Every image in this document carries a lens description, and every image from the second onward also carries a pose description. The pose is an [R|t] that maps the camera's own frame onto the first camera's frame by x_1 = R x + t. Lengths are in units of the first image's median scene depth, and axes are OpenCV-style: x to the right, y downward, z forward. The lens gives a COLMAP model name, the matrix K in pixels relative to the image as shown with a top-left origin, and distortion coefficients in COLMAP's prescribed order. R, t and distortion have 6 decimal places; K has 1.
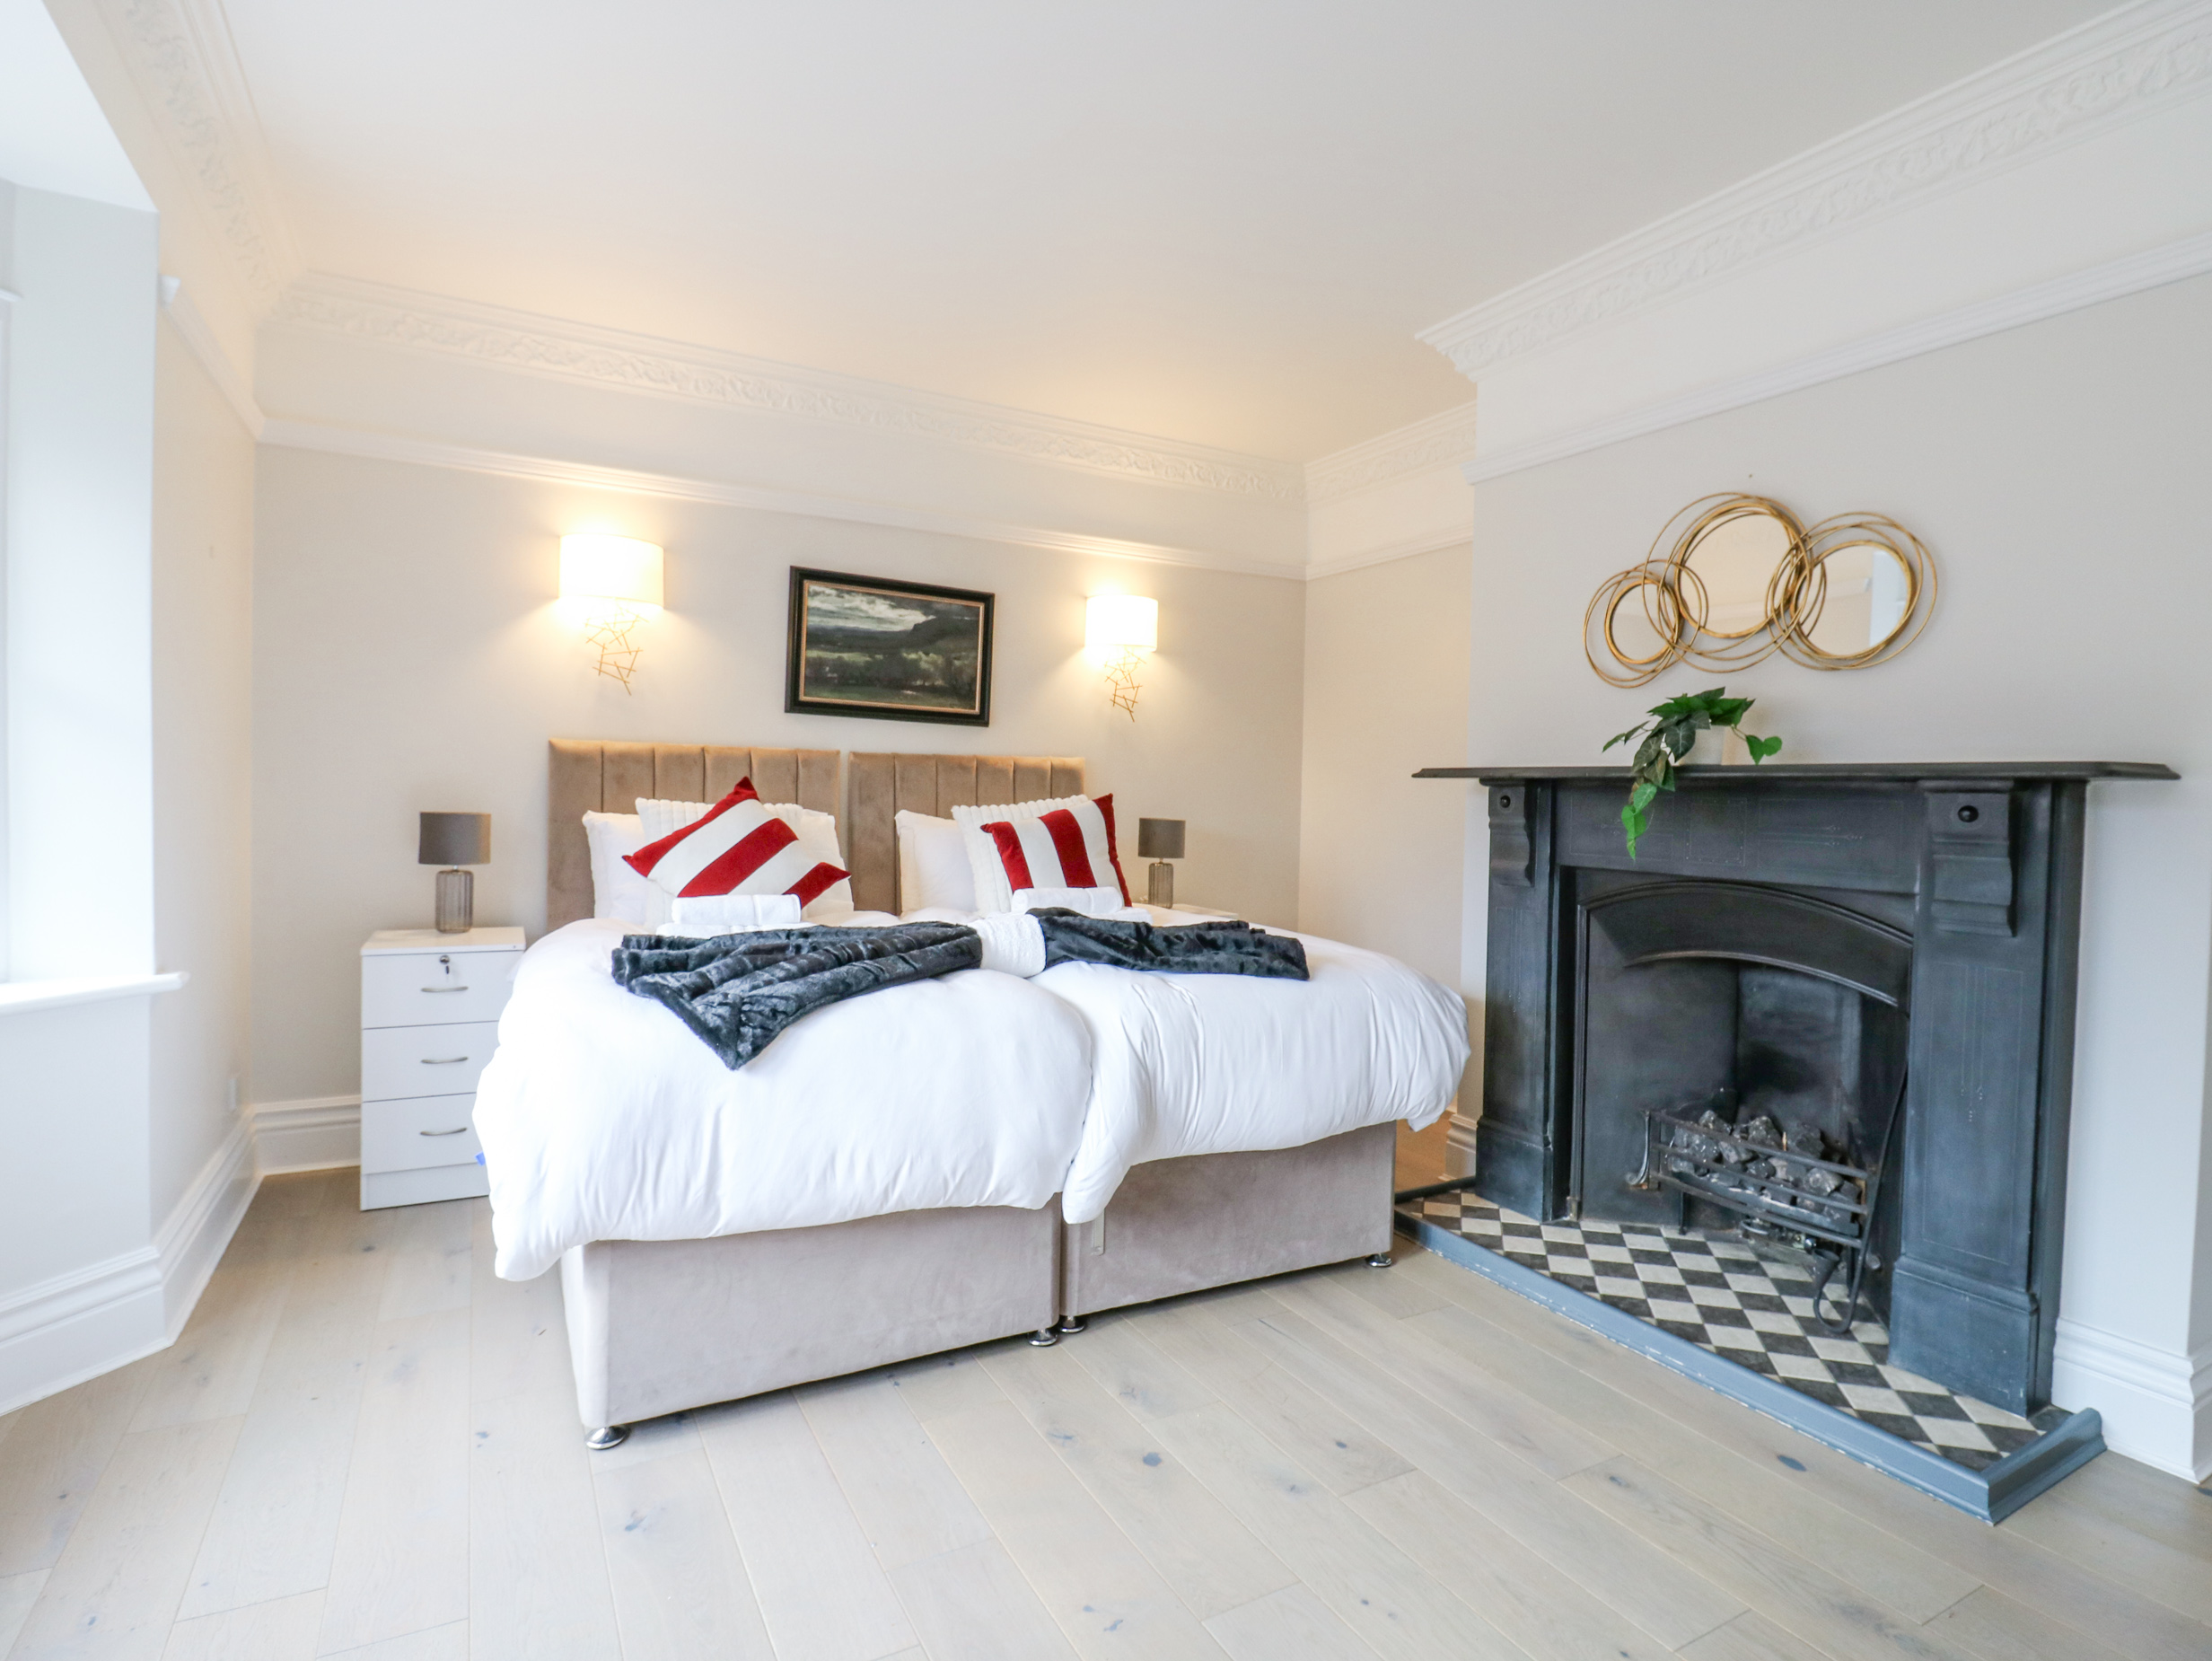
lens RADIAL K [[1150.9, 0, 1126.7], [0, 1150.9, 816.1], [0, 0, 1]] dist [0.010239, -0.021366]
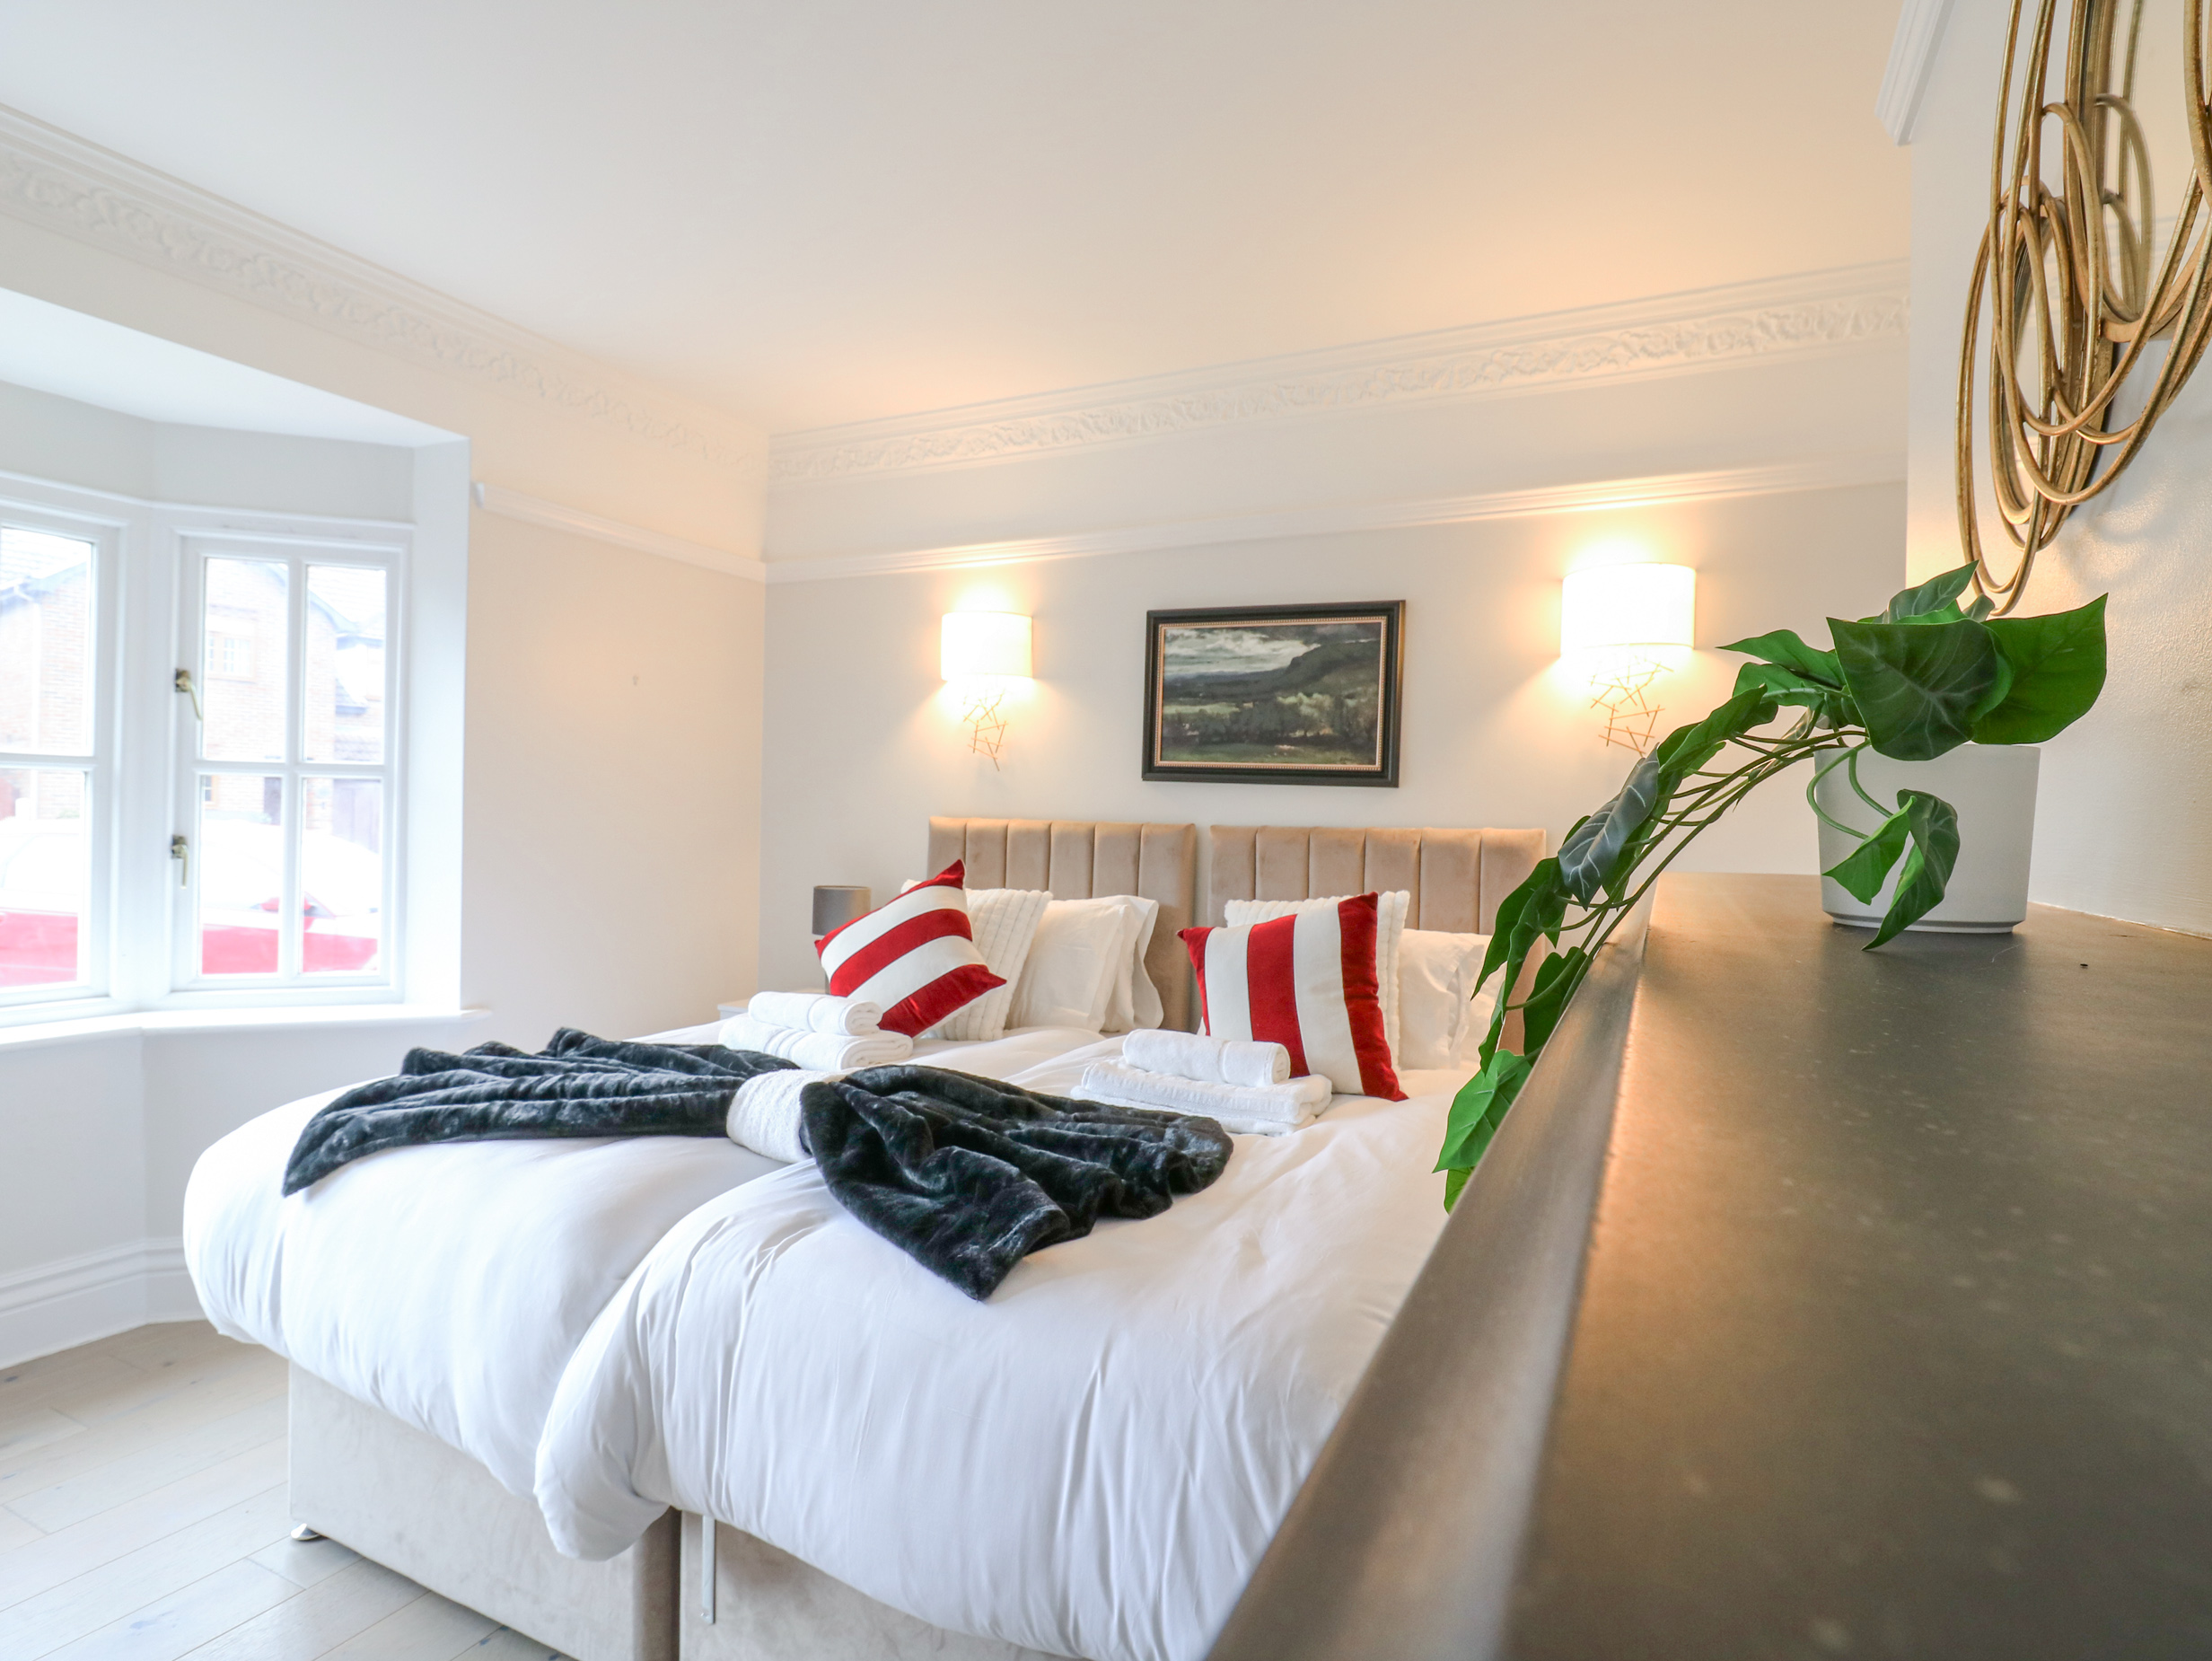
lens RADIAL K [[1150.9, 0, 1126.7], [0, 1150.9, 816.1], [0, 0, 1]] dist [0.010239, -0.021366]
pose [[0.588733, -0.017412, -0.808140, 0.378288], [-0.027690, 0.998747, -0.041690, -0.027288], [0.807853, 0.046922, 0.587513, 0.477012]]
